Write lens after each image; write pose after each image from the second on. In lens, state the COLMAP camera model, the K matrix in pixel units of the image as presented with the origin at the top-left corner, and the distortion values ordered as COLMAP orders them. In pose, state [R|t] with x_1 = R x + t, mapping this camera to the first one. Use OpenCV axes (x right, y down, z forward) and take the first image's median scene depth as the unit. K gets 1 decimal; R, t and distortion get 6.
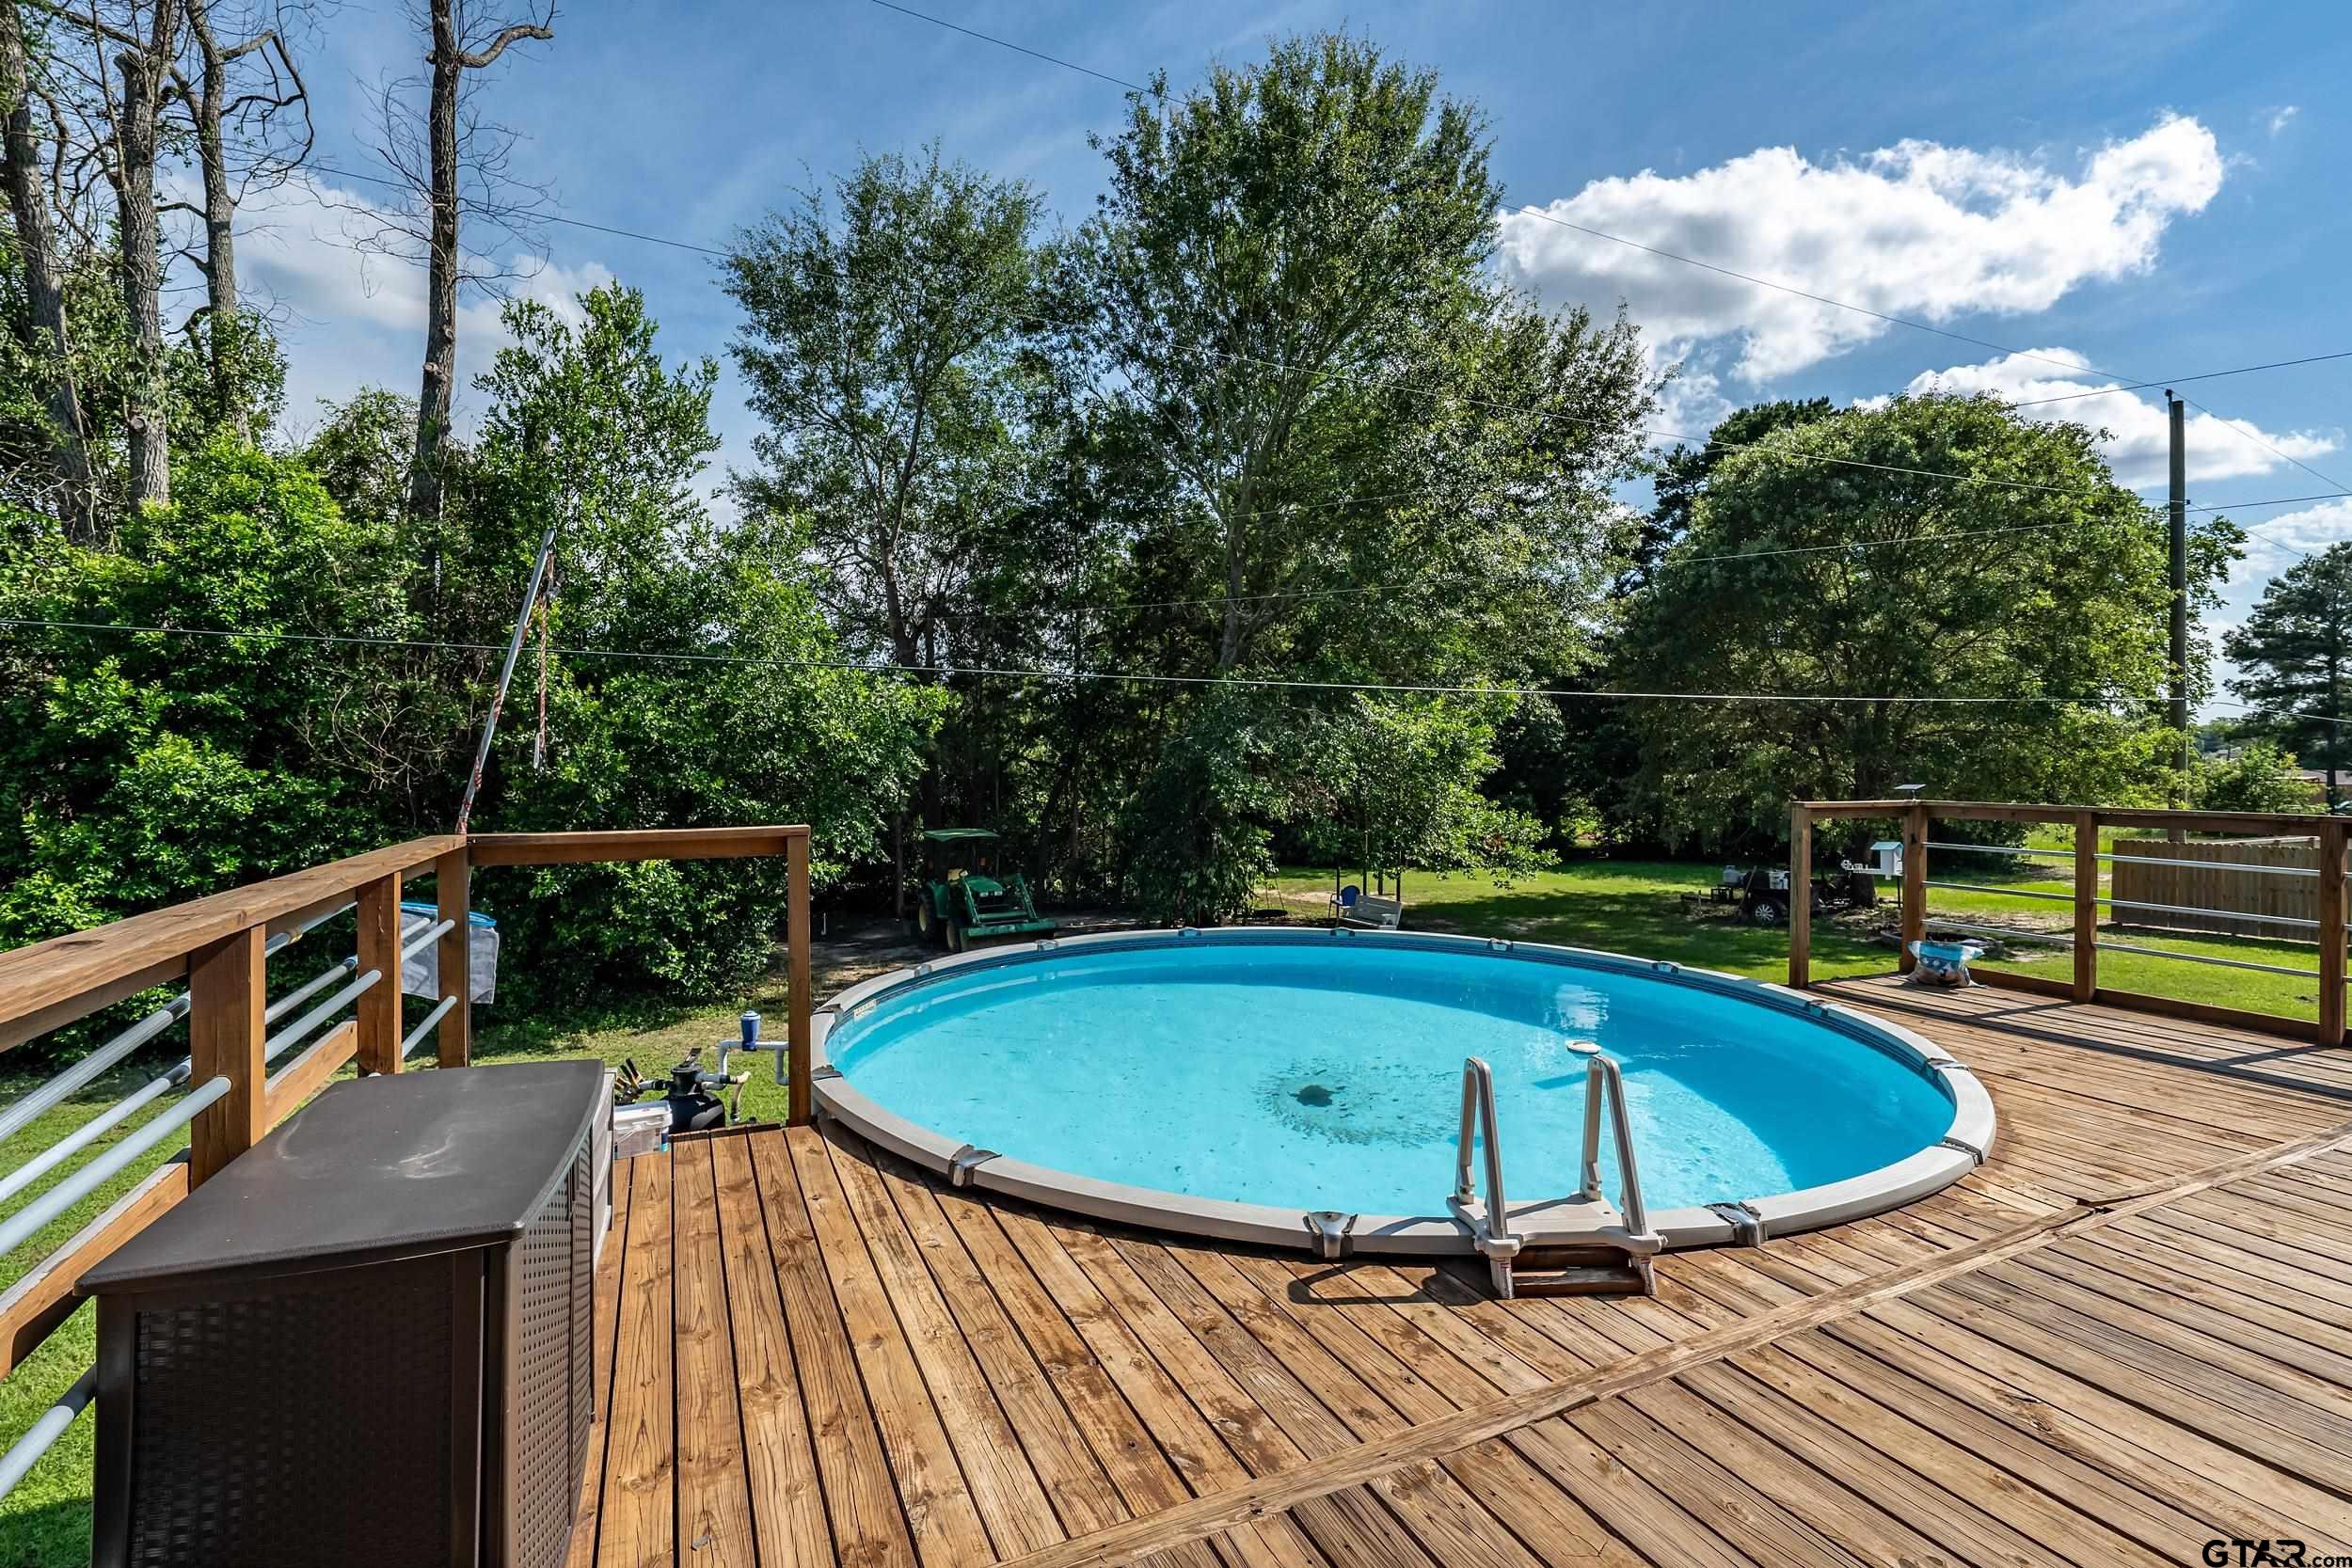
lens RADIAL K [[1107.8, 0, 1176.0], [0, 1107.8, 784.0], [0, 0, 1]] dist [0.025734, -0.000026]
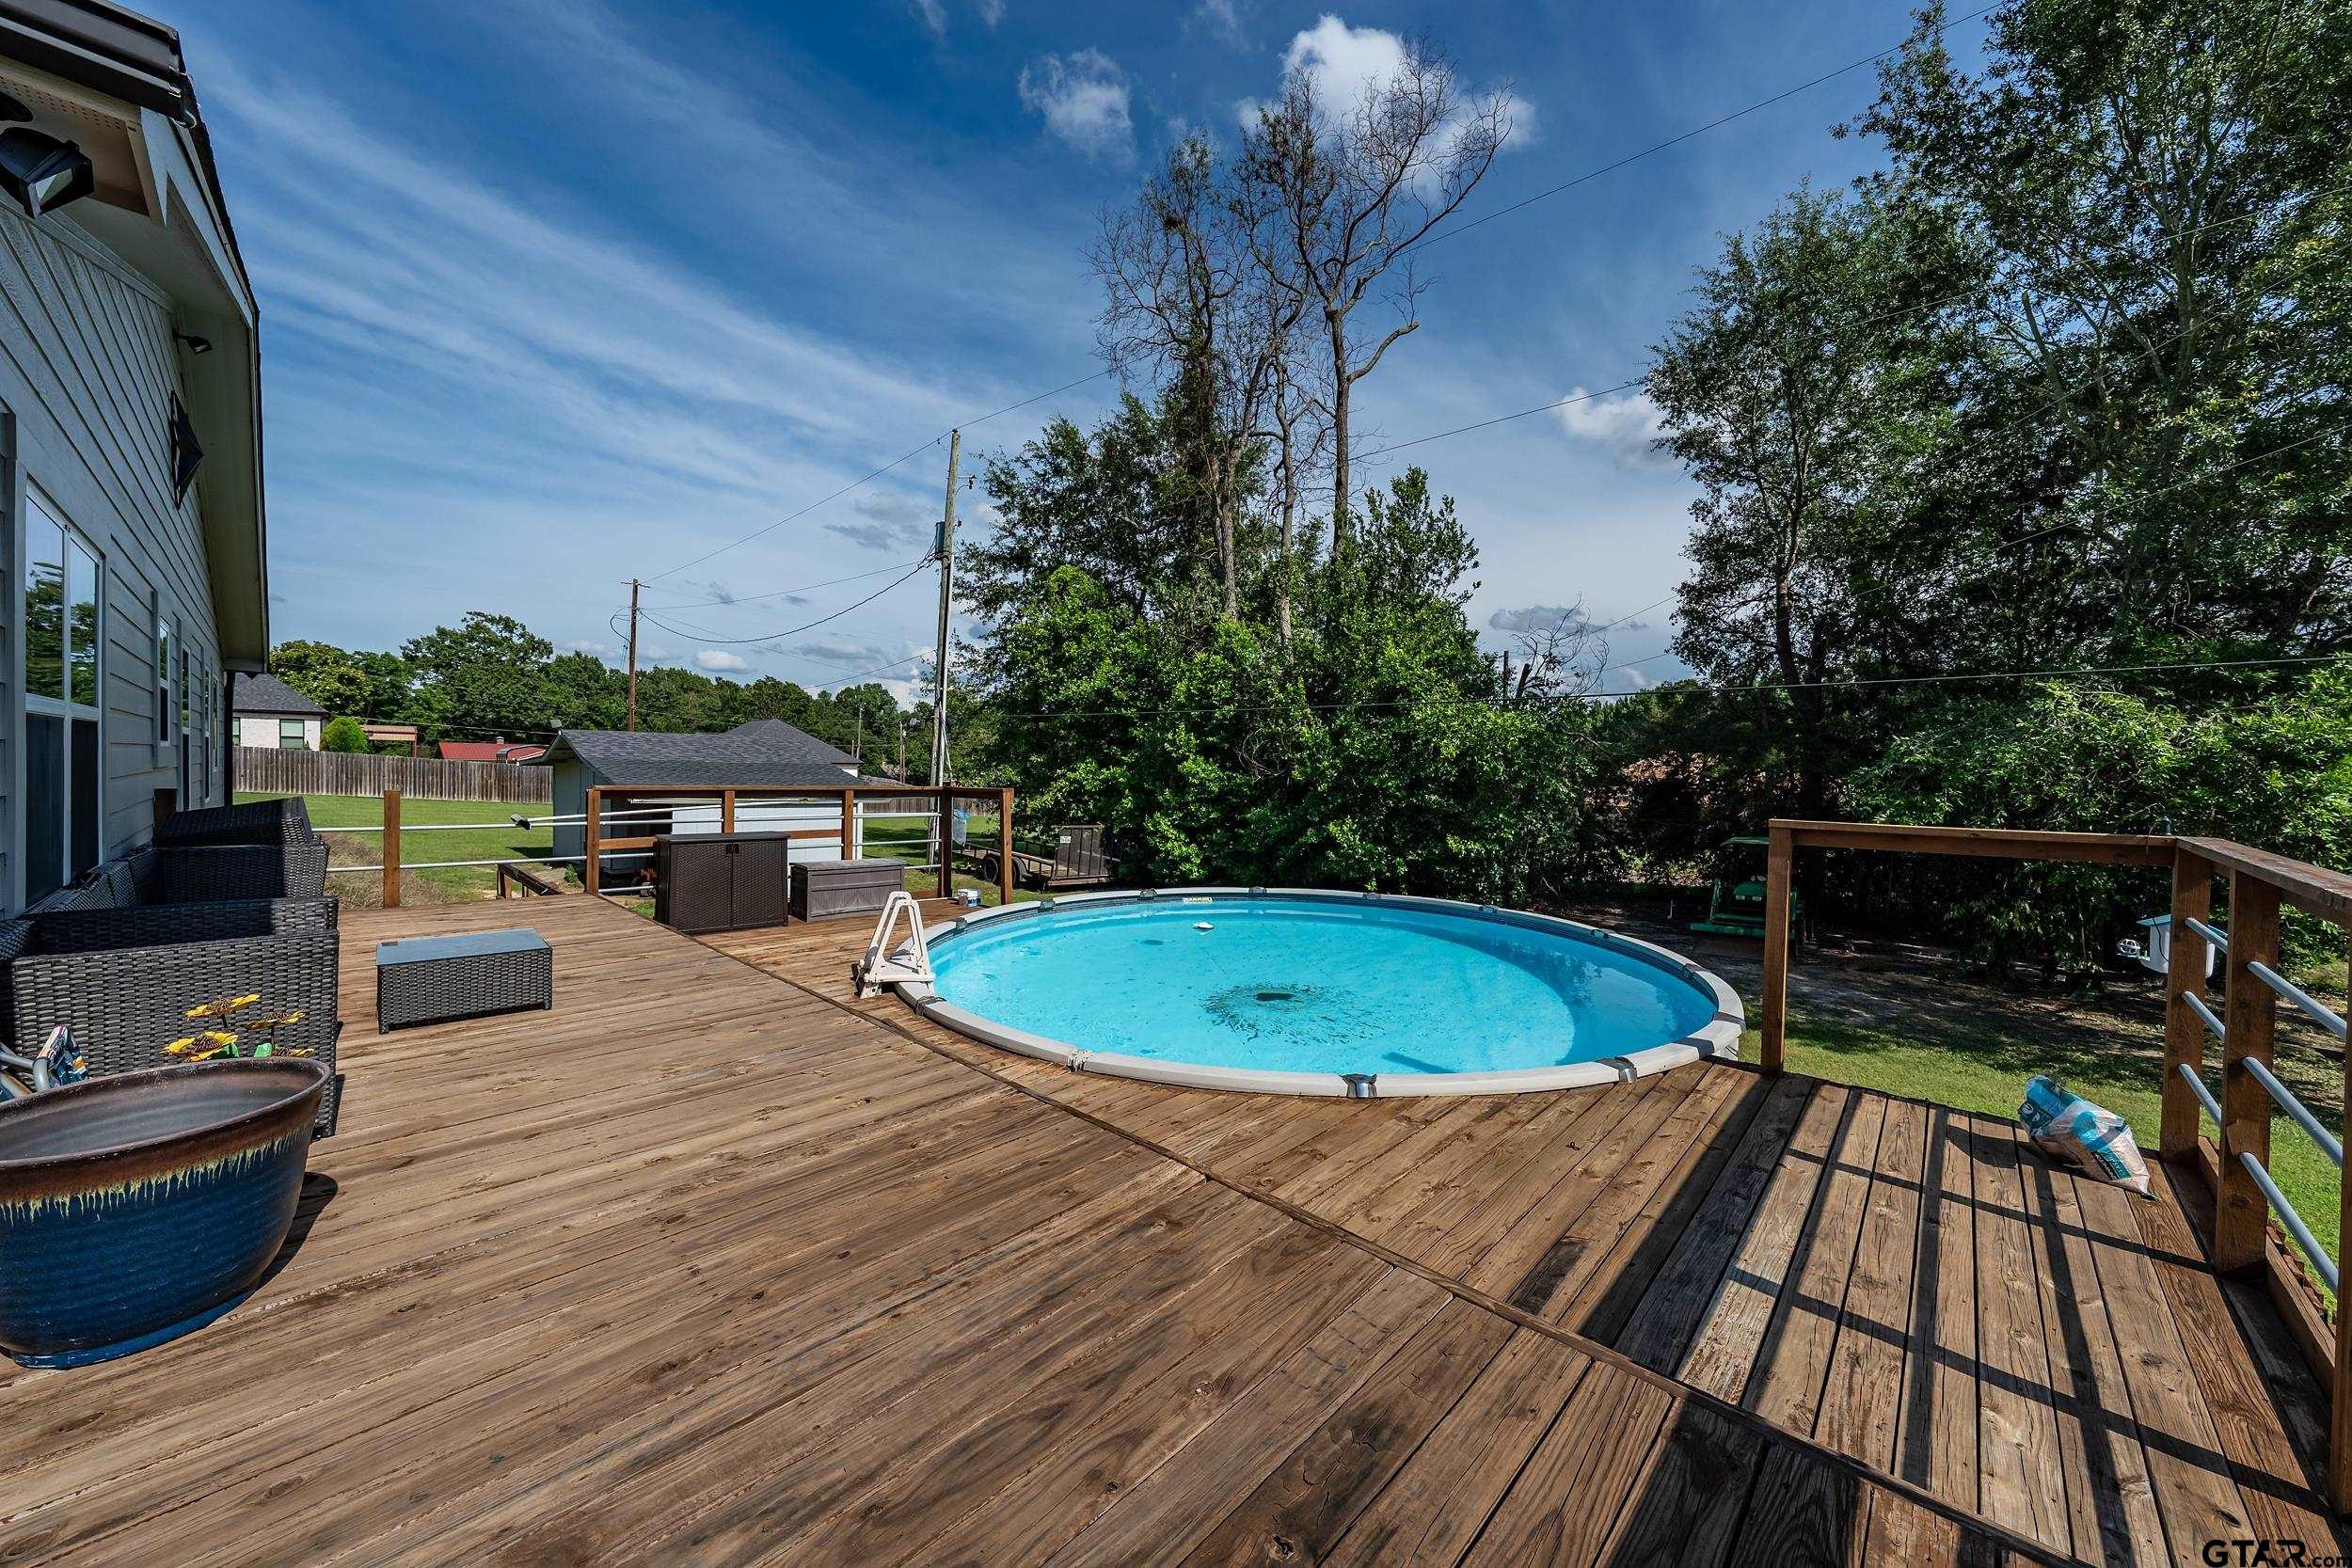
lens RADIAL K [[833.6, 0, 1177.1], [0, 833.6, 773.5], [0, 0, 1]] dist [-0.000890, -0.000027]
pose [[0.409830, -0.014460, -0.912047, 0.457768], [-0.000607, 0.999870, -0.016126, 0.012473], [0.912162, 0.007163, 0.409768, 0.208384]]
